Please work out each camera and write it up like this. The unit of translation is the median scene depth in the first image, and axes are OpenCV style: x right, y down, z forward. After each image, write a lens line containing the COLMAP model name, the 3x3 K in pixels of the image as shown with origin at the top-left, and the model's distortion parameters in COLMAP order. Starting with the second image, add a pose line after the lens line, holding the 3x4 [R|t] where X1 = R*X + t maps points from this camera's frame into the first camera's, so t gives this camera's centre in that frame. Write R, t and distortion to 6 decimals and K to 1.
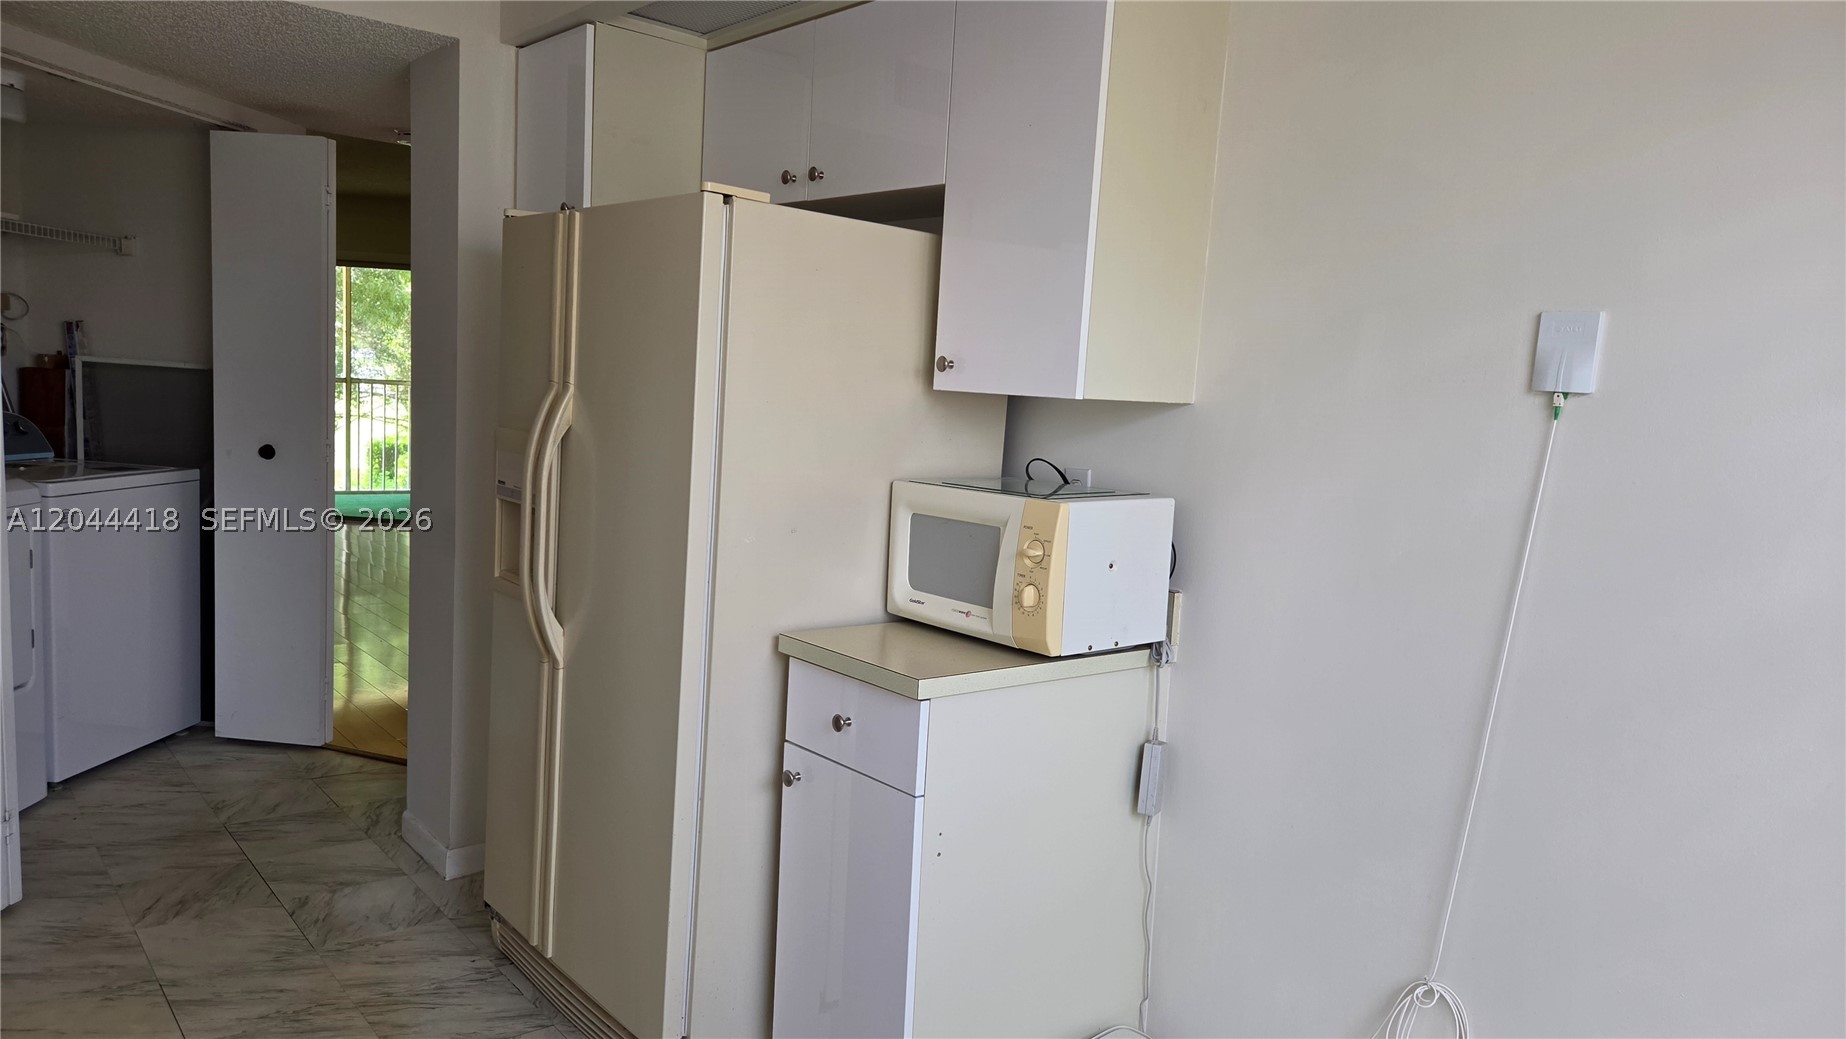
lens RADIAL K [[1260.2, 0, 889.9], [0, 1260.2, 521.4], [0, 0, 1]] dist [0.054756, -0.000469]
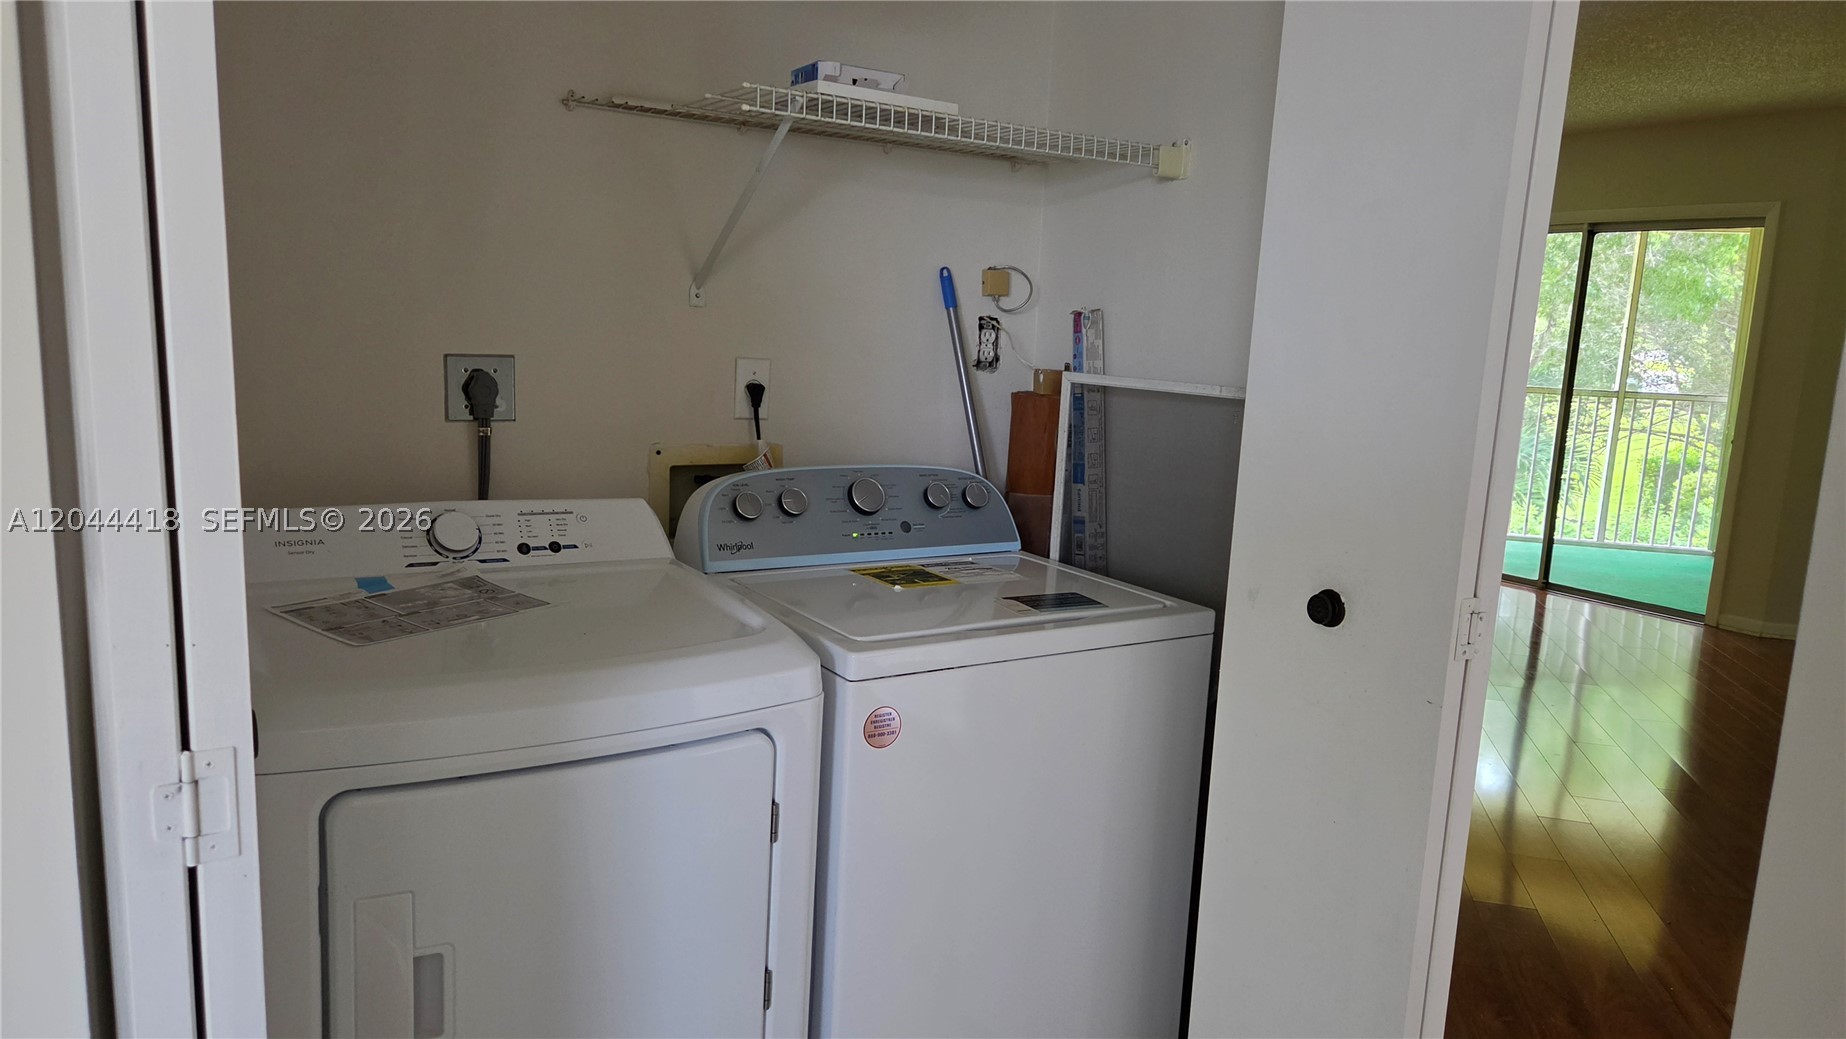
lens RADIAL K [[1260.2, 0, 889.9], [0, 1260.2, 521.4], [0, 0, 1]] dist [0.054756, -0.000469]
pose [[0.604317, 0.099991, -0.790445, -0.239936], [-0.102626, 0.993598, 0.047230, -0.081372], [0.790107, 0.052578, 0.610710, 0.603001]]
